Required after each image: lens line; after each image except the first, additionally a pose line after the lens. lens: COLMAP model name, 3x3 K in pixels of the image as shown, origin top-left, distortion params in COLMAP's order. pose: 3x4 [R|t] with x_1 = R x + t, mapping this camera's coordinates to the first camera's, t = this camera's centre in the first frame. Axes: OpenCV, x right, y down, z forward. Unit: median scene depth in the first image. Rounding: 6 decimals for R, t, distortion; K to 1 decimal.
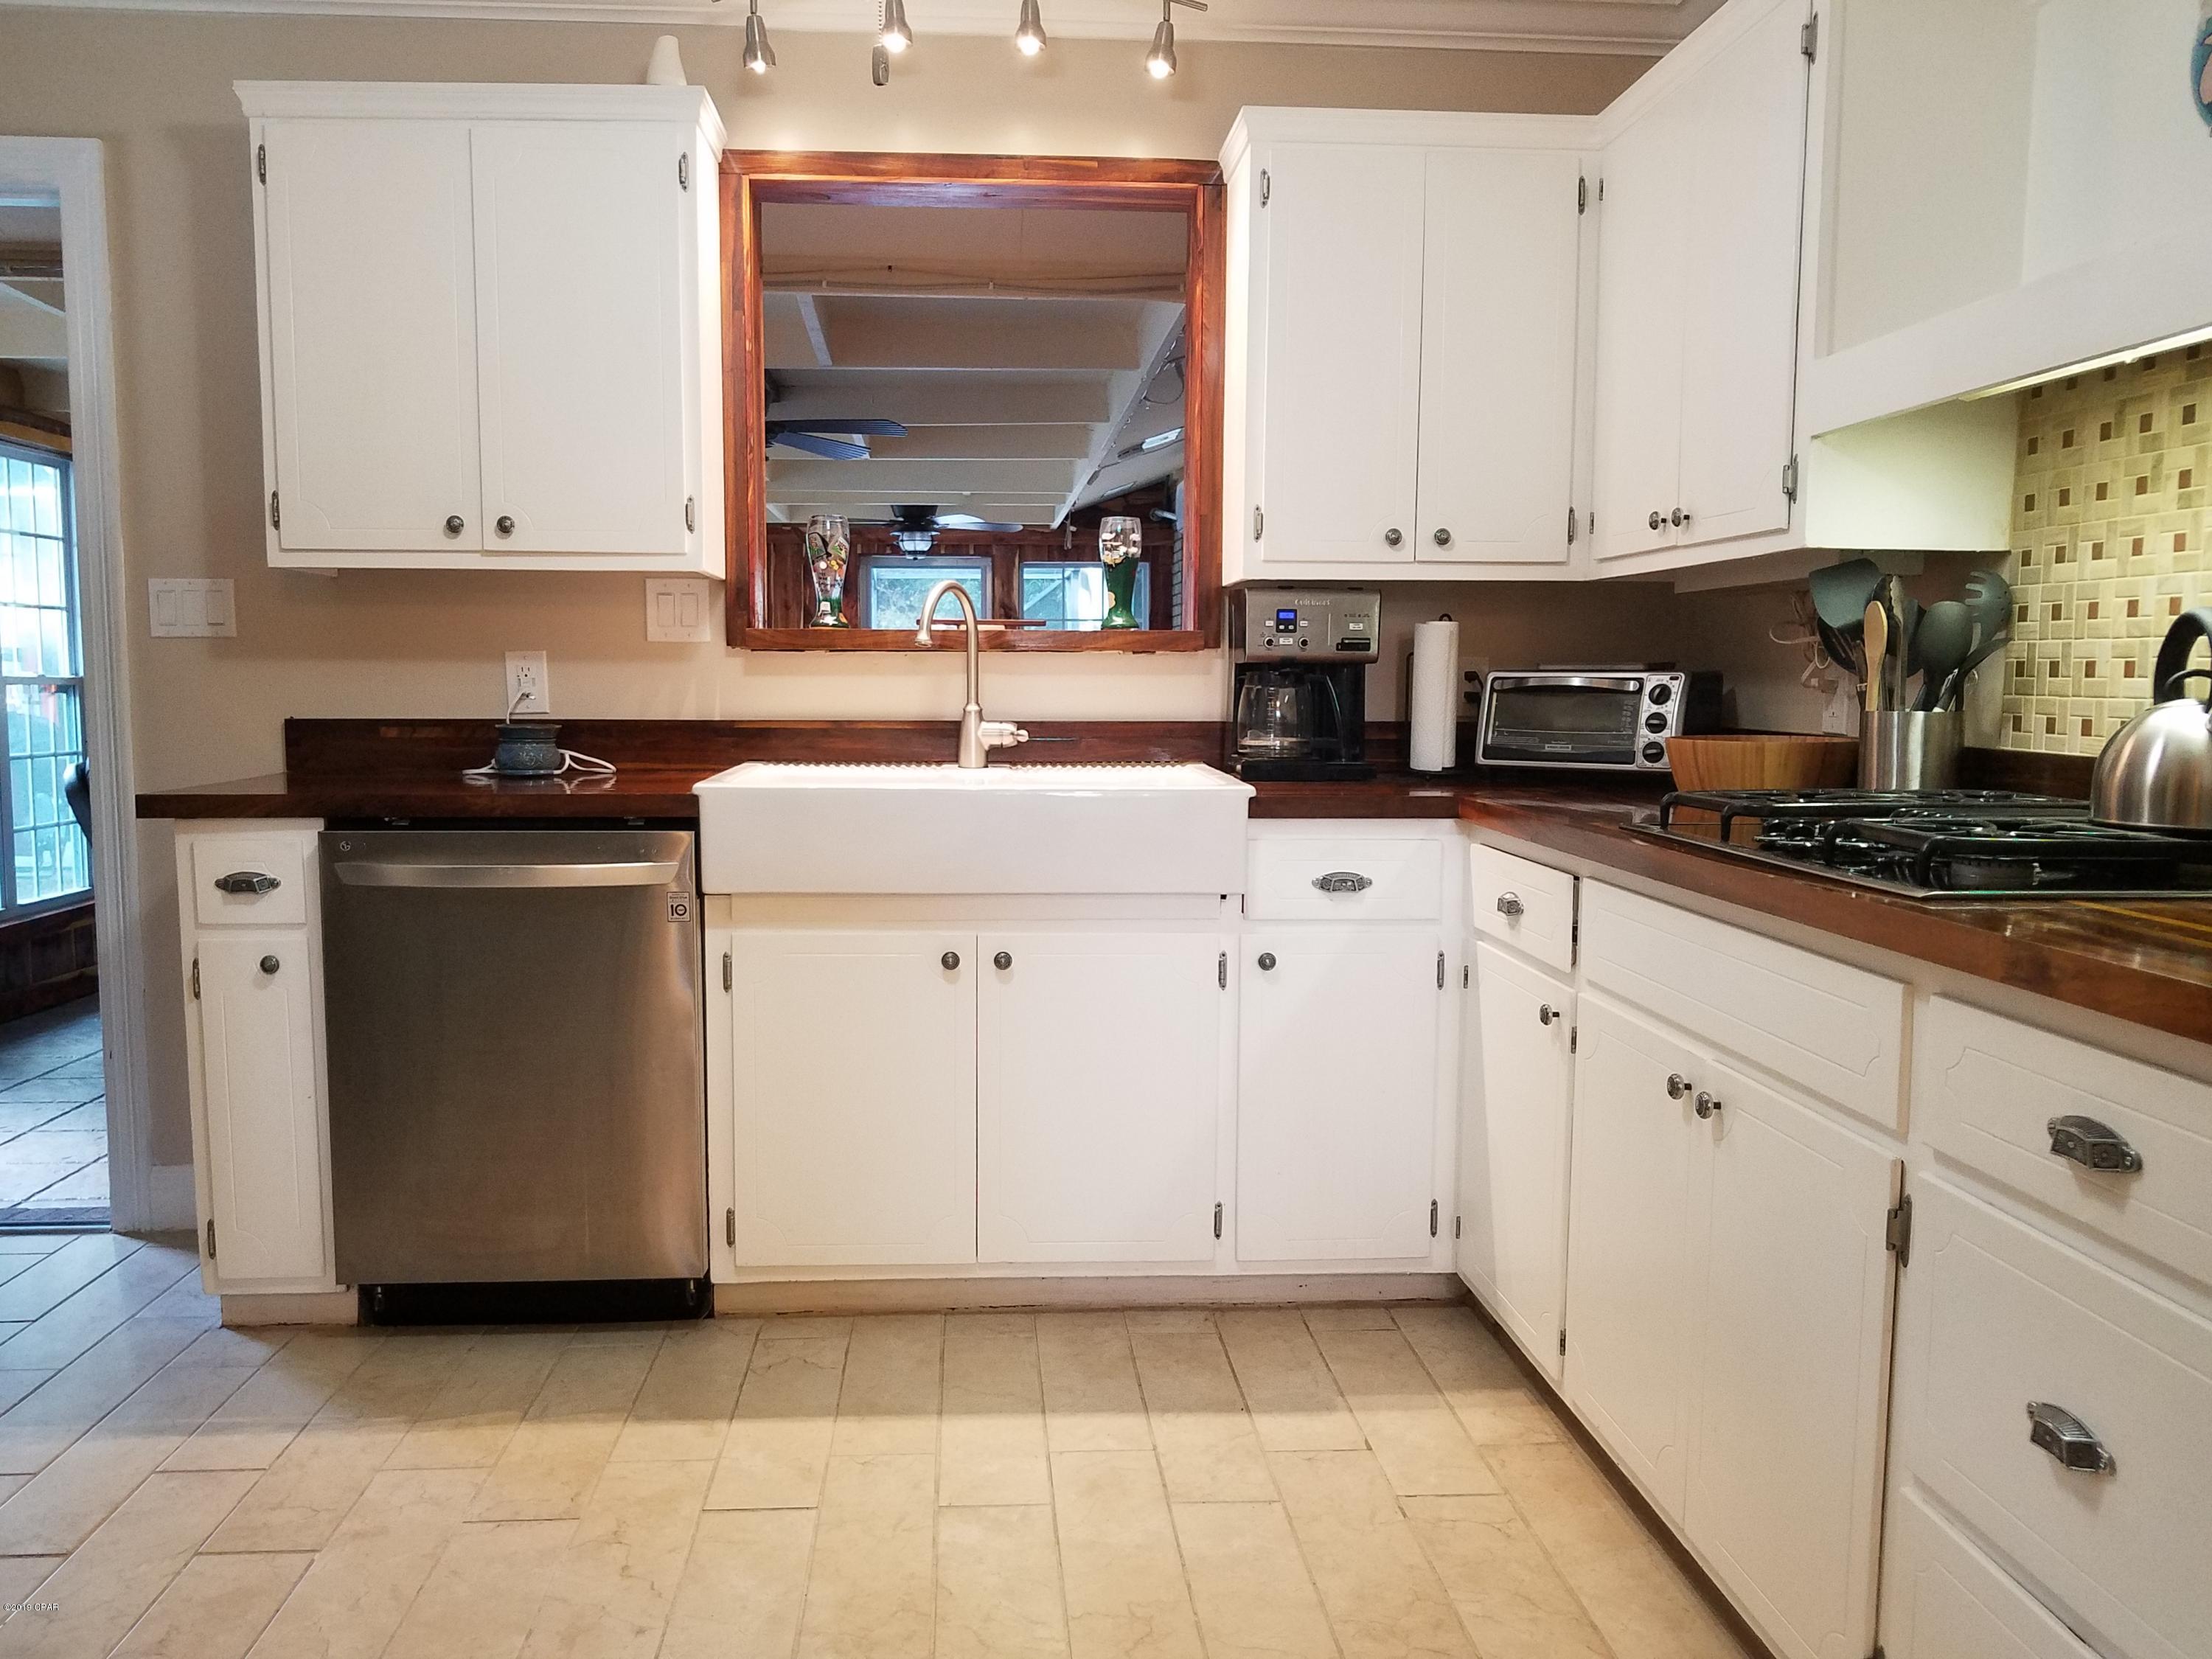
lens RADIAL K [[1732.5, 0, 1112.9], [0, 1732.5, 838.9], [0, 0, 1]] dist [-0.039130, 0.033058]
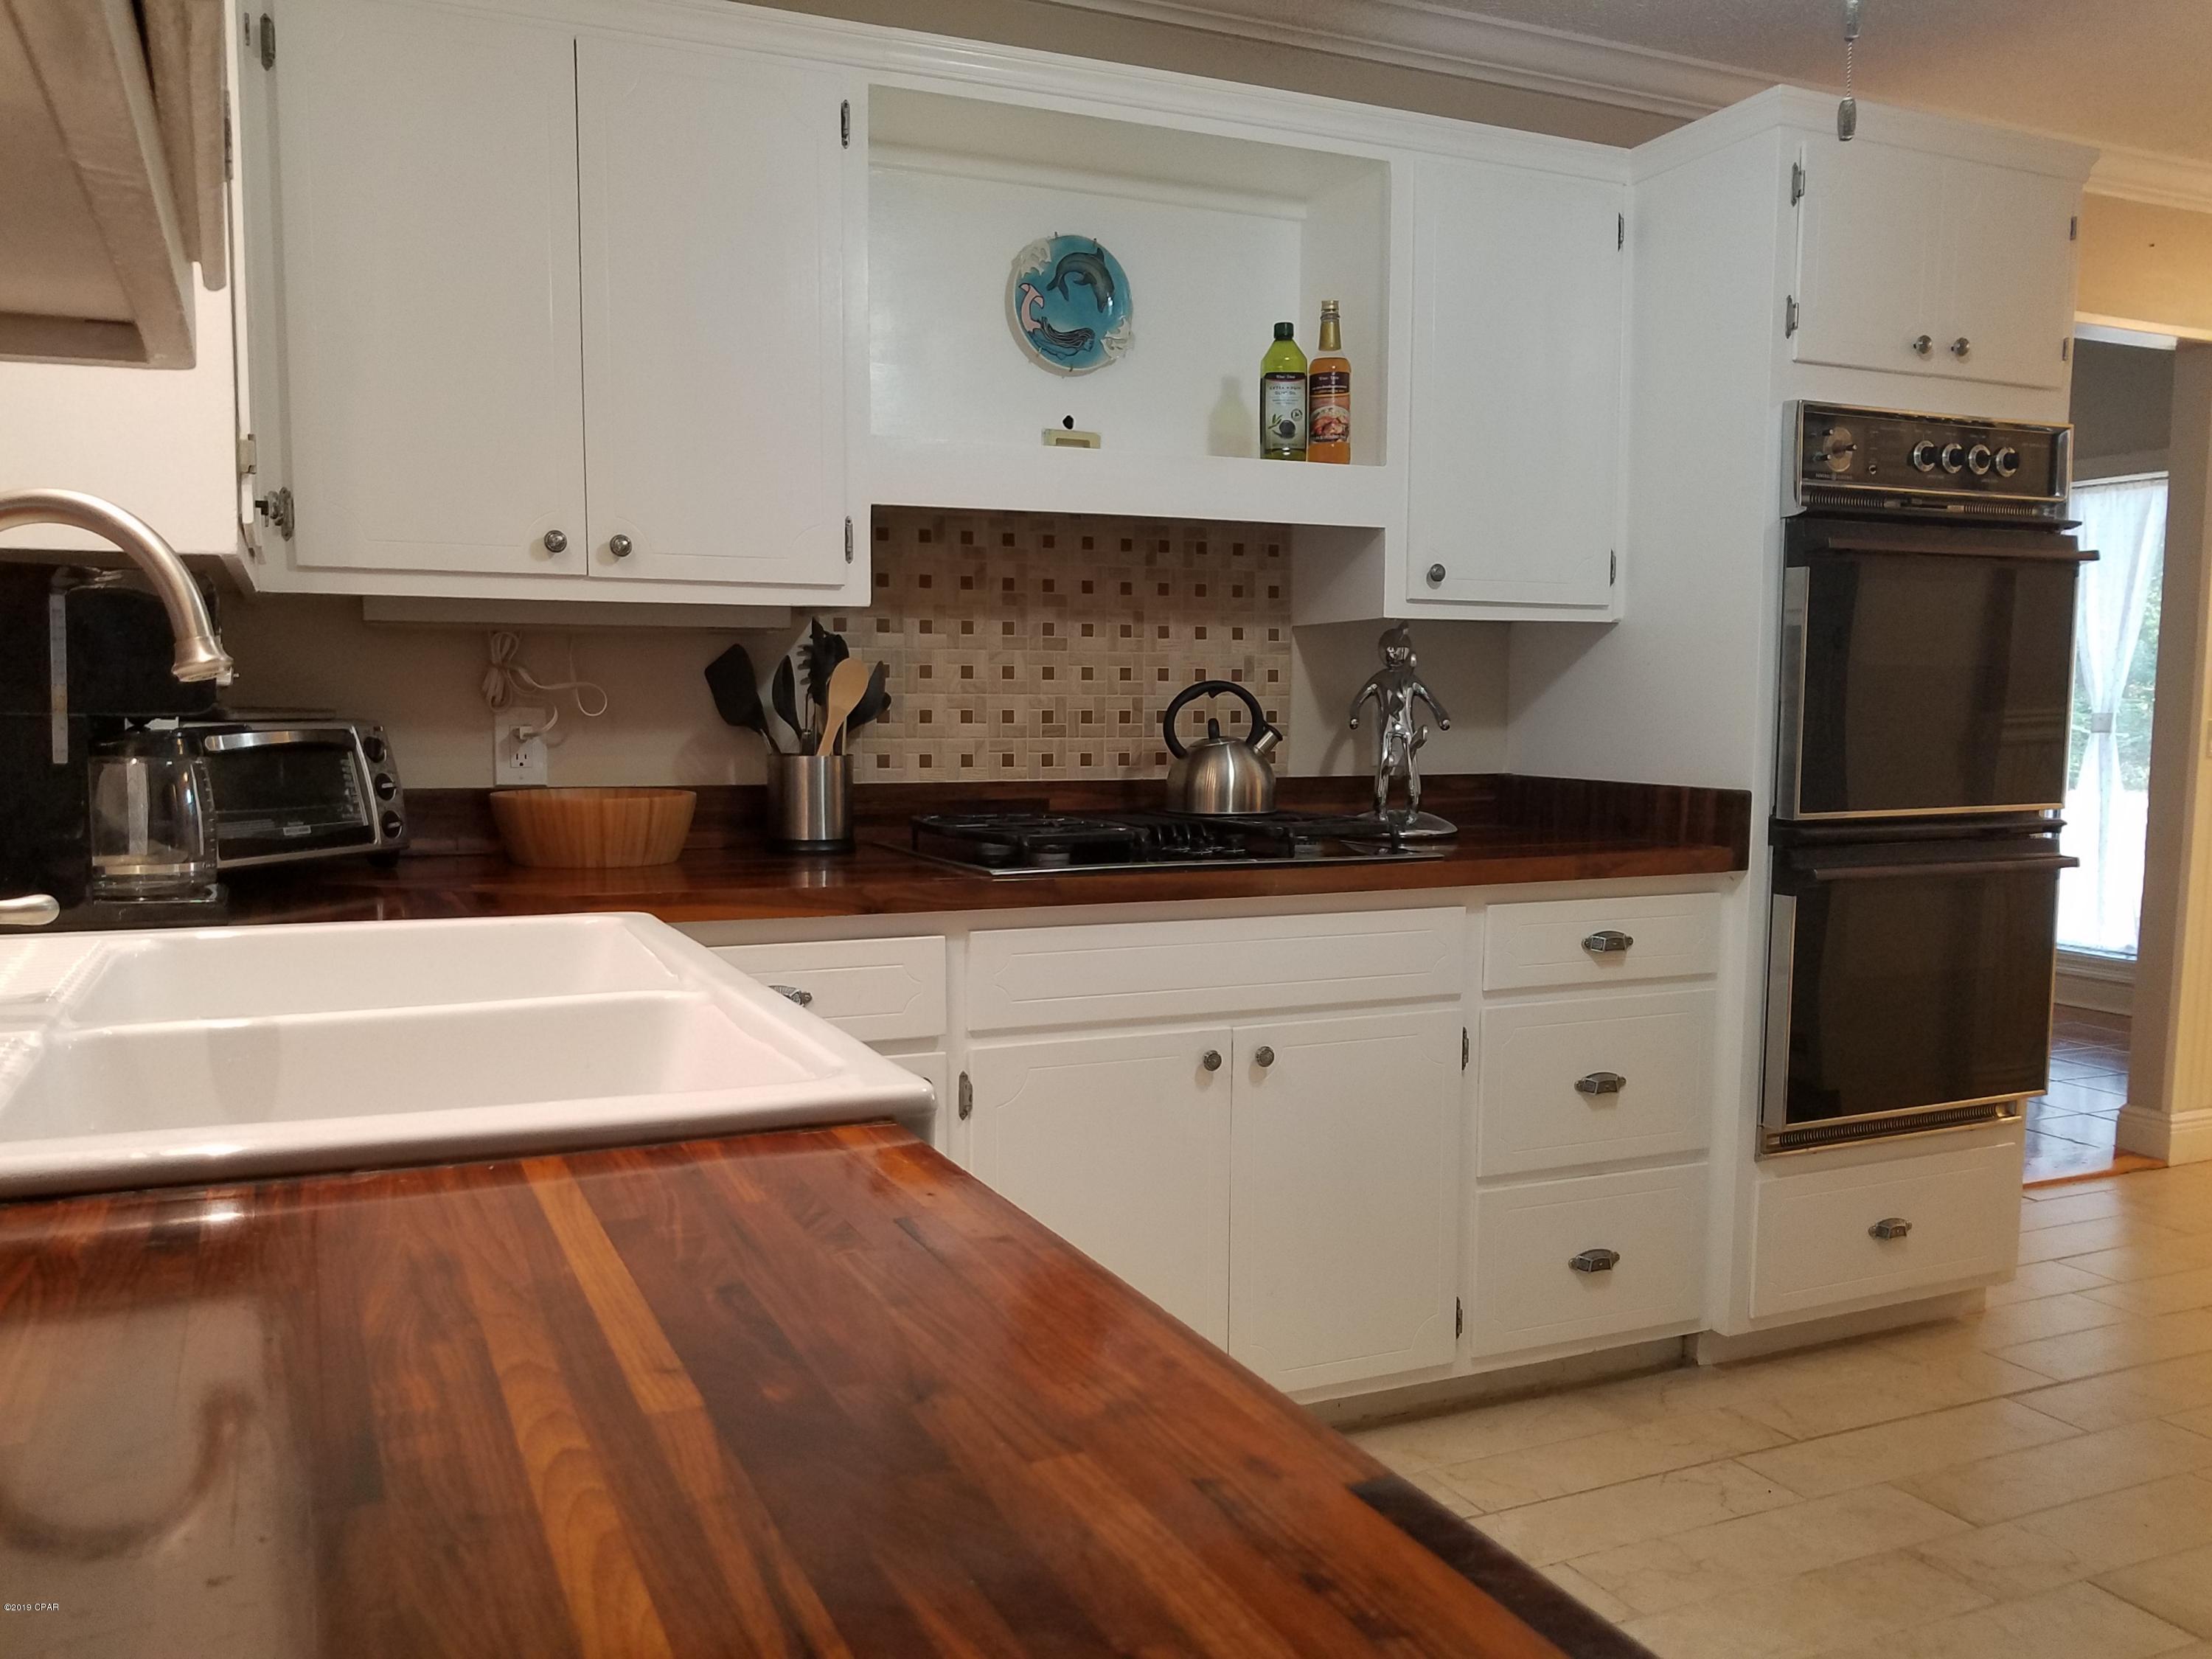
lens RADIAL K [[1732.5, 0, 1097.6], [0, 1732.5, 839.0], [0, 0, 1]] dist [-0.039130, 0.033058]
pose [[-0.340893, -0.077841, 0.936874, -0.516560], [0.086204, 0.989779, 0.113604, -0.105475], [-0.936141, 0.119489, -0.330699, 0.962829]]
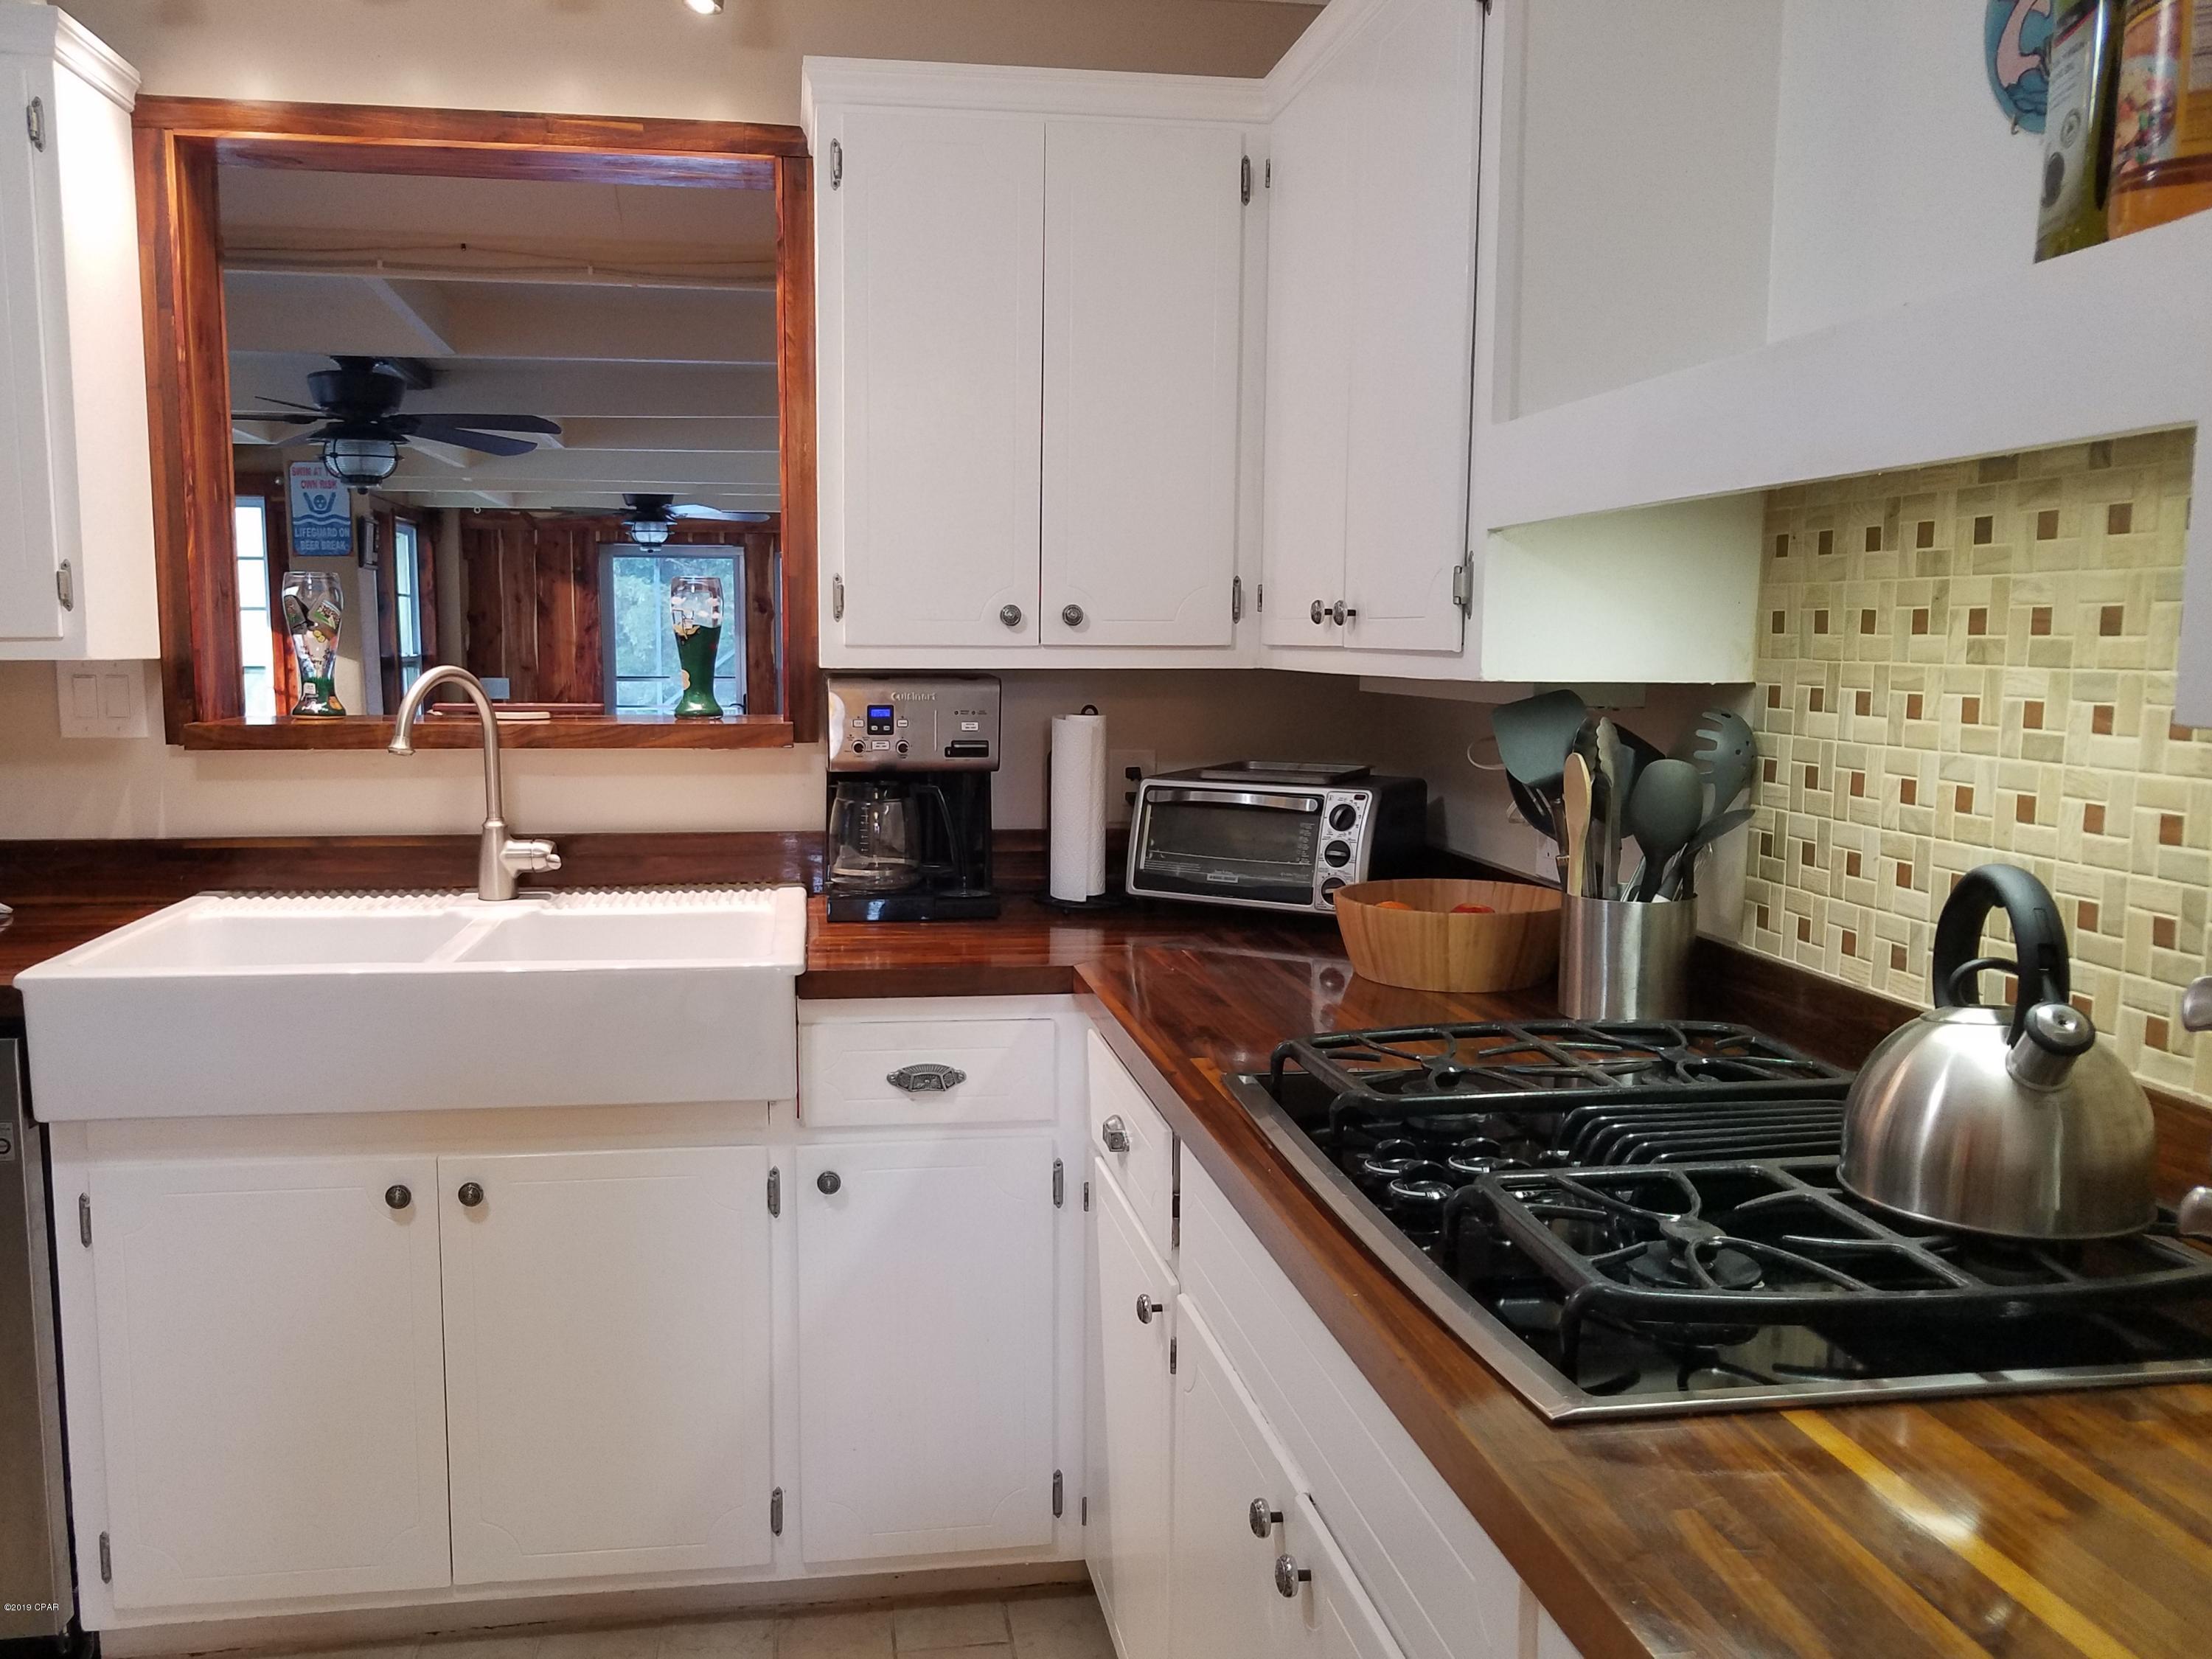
lens RADIAL K [[1732.5, 0, 1106.1], [0, 1732.5, 828.3], [0, 0, 1]] dist [-0.039130, 0.033058]
pose [[0.995706, -0.009238, 0.092107, 0.137105], [0.007831, 0.999847, 0.015629, -0.093324], [-0.092237, -0.014841, 0.995626, 0.222102]]
